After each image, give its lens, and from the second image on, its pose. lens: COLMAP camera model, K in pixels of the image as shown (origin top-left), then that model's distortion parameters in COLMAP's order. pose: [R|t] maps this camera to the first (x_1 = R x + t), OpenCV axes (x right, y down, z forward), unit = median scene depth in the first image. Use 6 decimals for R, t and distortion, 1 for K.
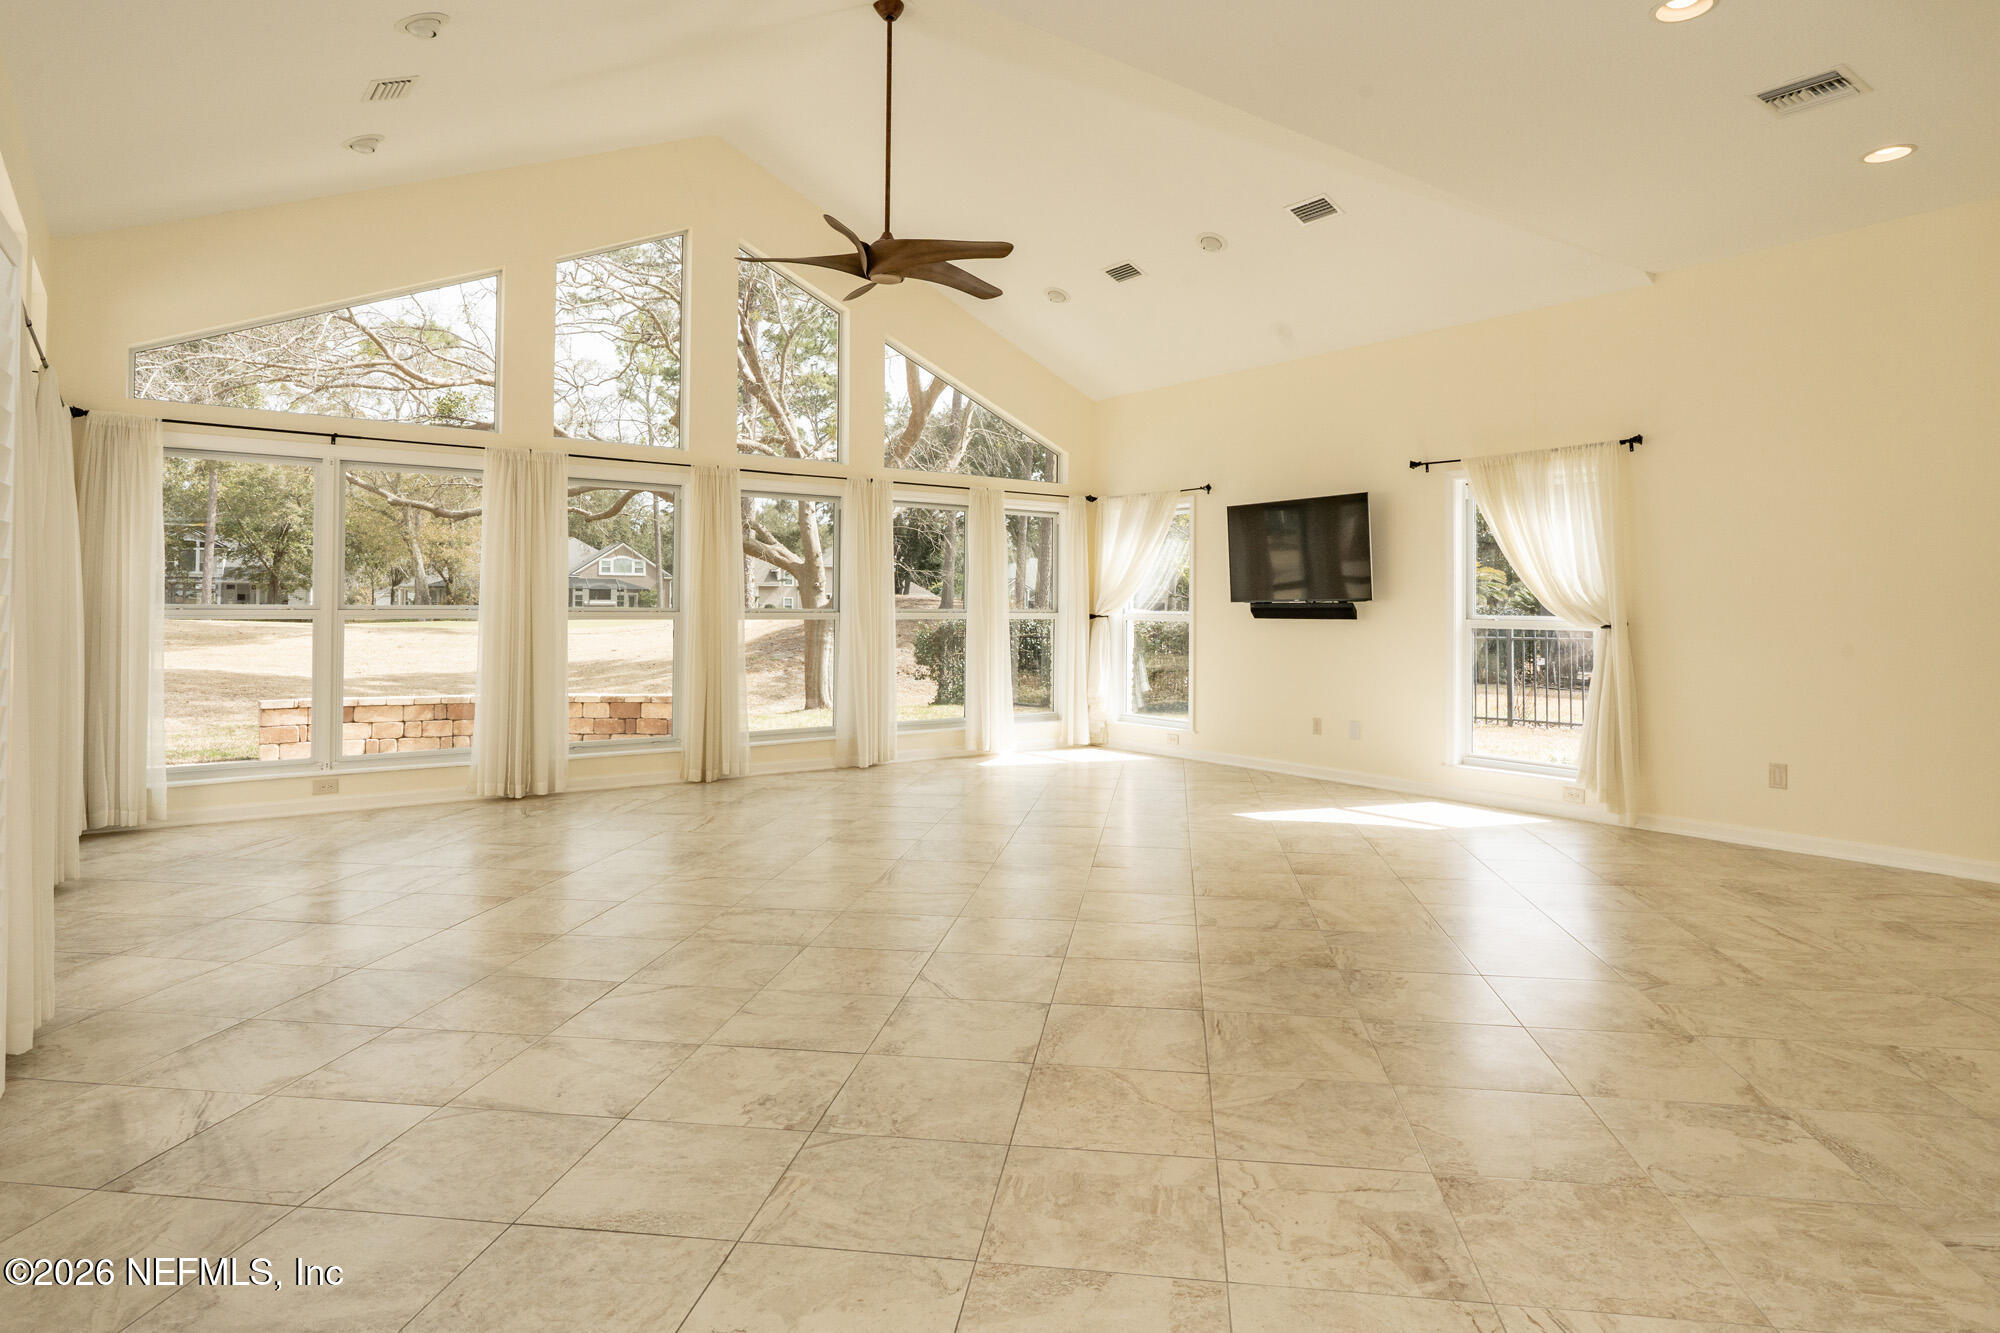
lens RADIAL K [[1105.4, 0, 986.4], [0, 1105.4, 582.9], [0, 0, 1]] dist [-0.003716, 0.001437]
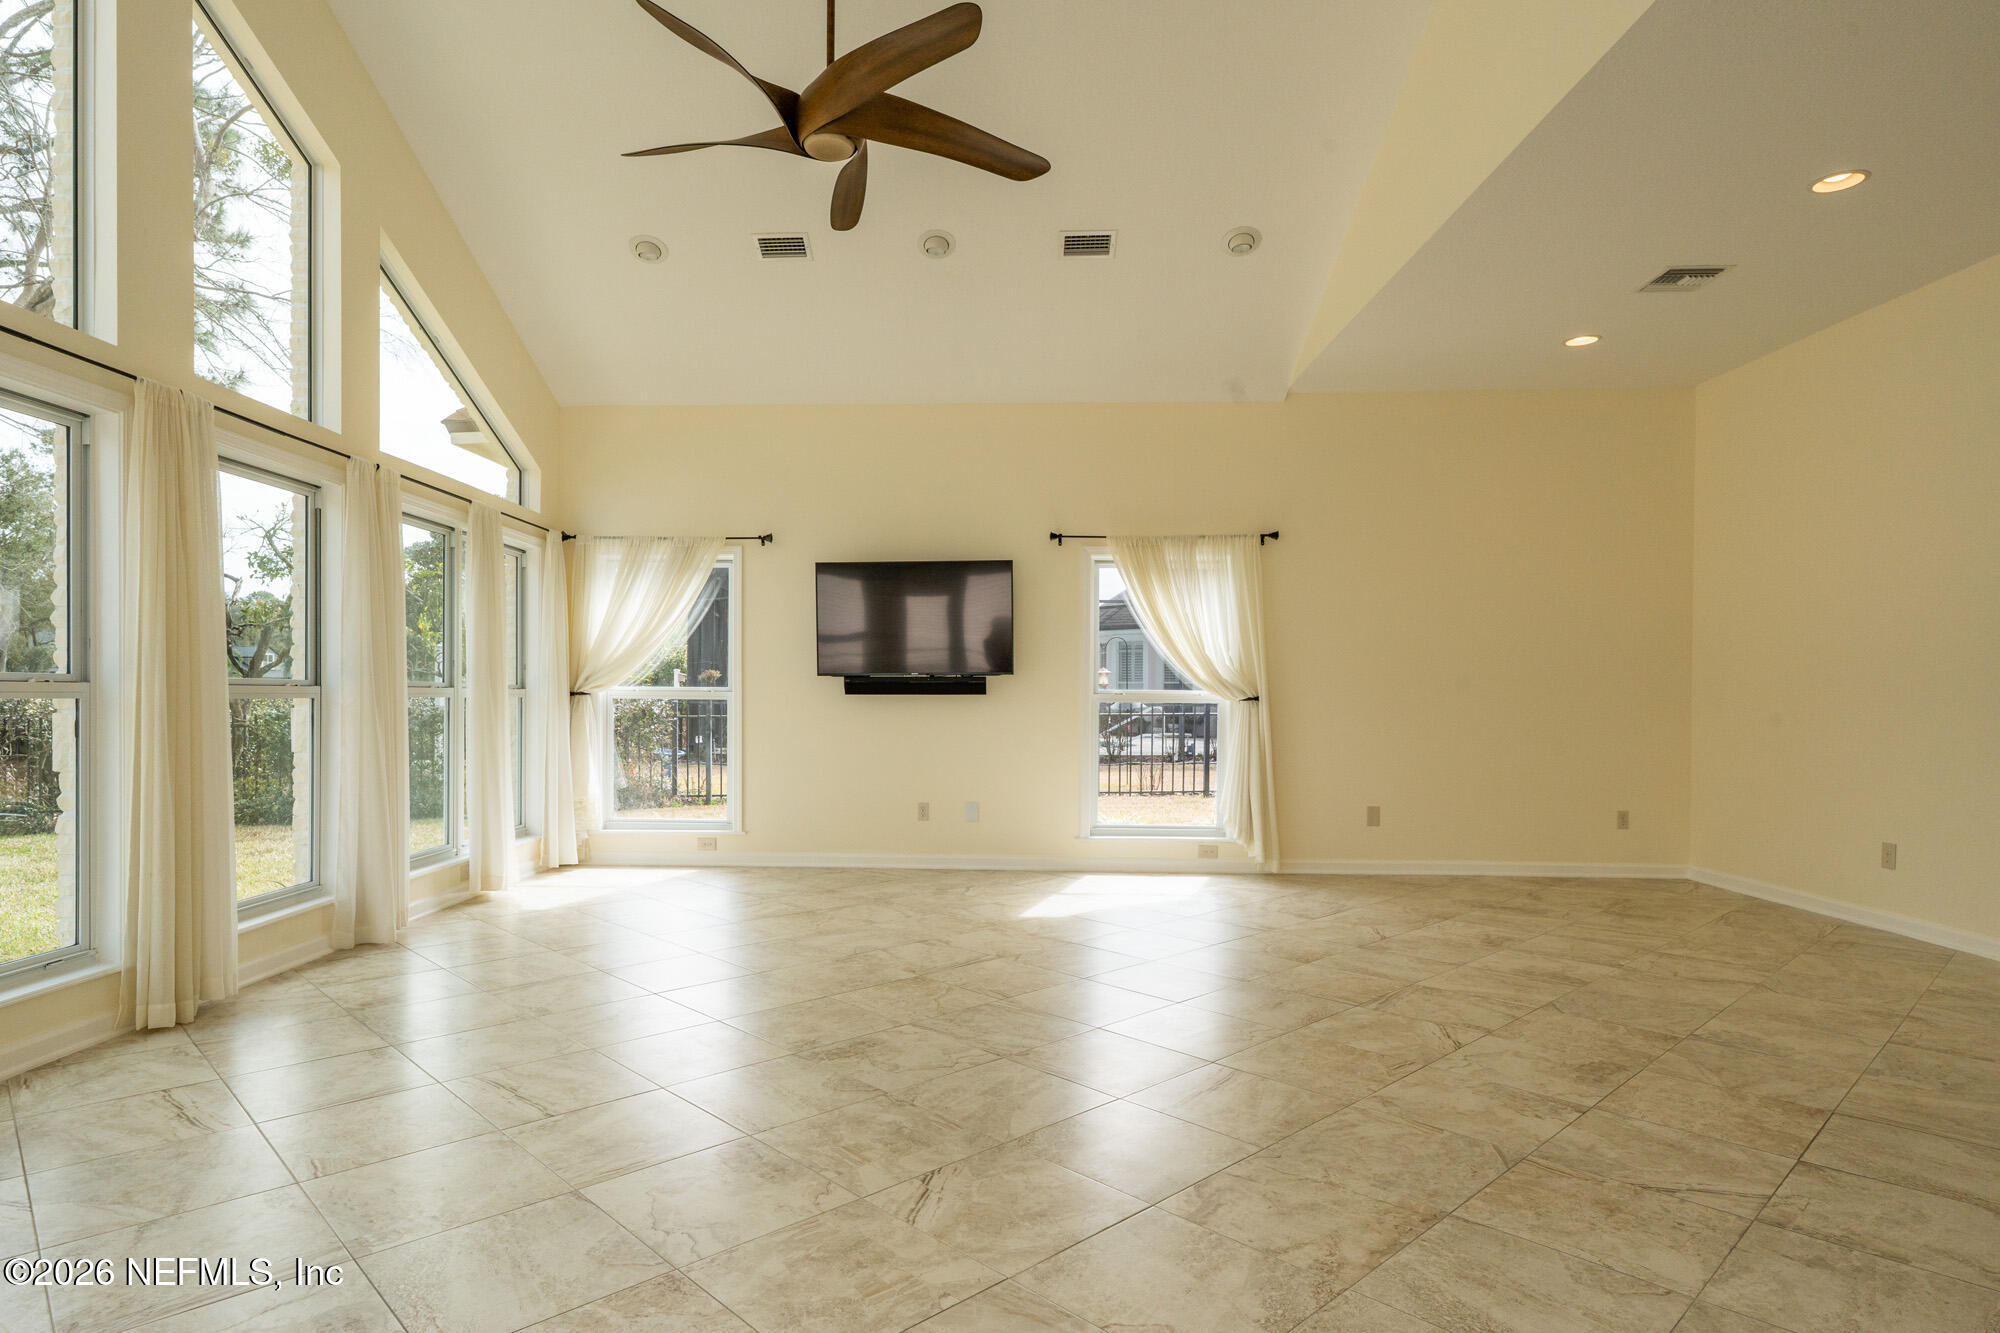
lens RADIAL K [[1105.4, 0, 973.7], [0, 1105.4, 699.2], [0, 0, 1]] dist [-0.003716, 0.001437]
pose [[0.644138, -0.004966, 0.764894, -0.400958], [-0.017936, 0.999606, 0.021594, 0.017414], [-0.764699, -0.027629, 0.643795, 0.407816]]
